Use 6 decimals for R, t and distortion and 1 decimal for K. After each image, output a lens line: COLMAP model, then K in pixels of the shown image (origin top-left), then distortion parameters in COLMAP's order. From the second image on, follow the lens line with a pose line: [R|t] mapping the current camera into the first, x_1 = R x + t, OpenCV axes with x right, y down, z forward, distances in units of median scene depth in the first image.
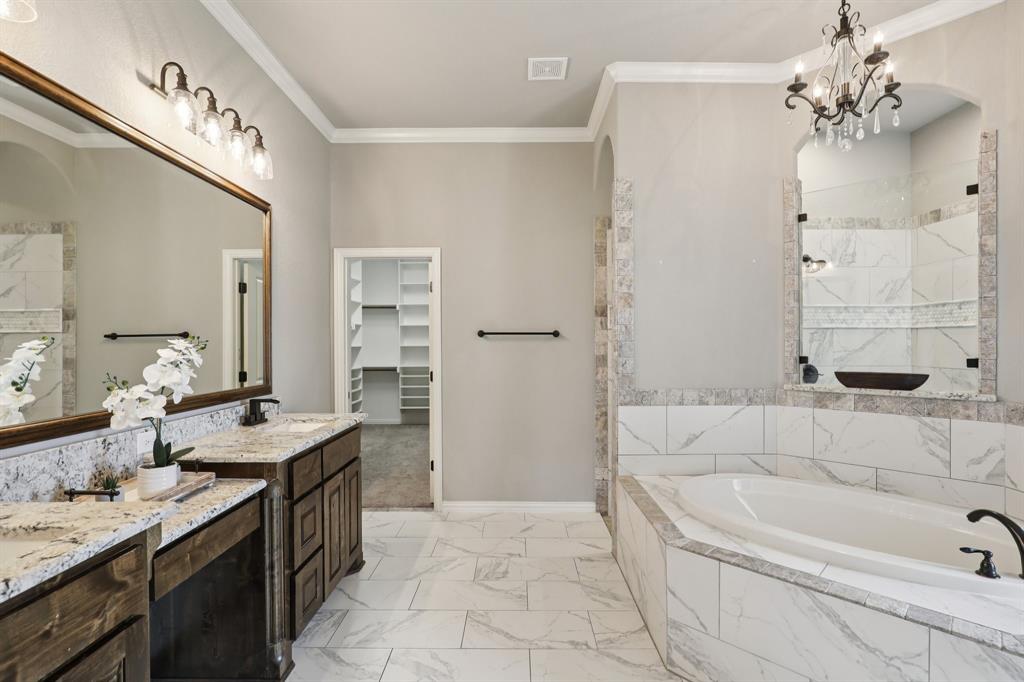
lens RADIAL K [[470.1, 0, 511.3], [0, 470.1, 344.5], [0, 0, 1]] dist [-0.014546, 0.000494]
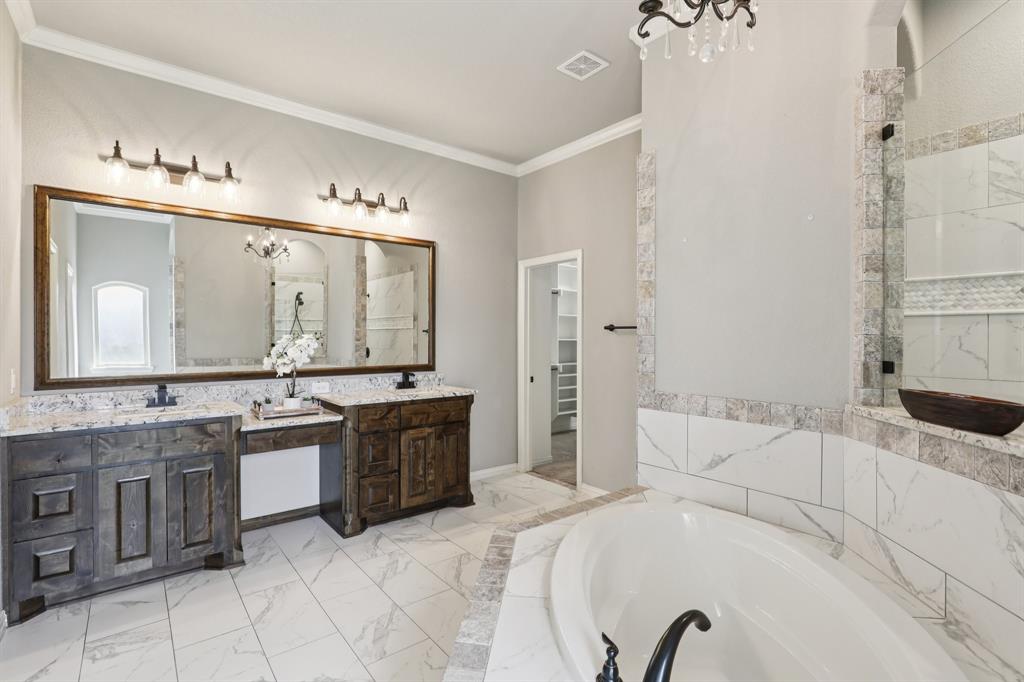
lens RADIAL K [[470.1, 0, 510.6], [0, 470.1, 337.6], [0, 0, 1]] dist [-0.014546, 0.000494]
pose [[0.639506, 0.005456, -0.768766, 0.764881], [-0.006377, 0.999978, 0.001793, -0.003032], [0.768759, 0.003756, 0.639527, 0.238466]]
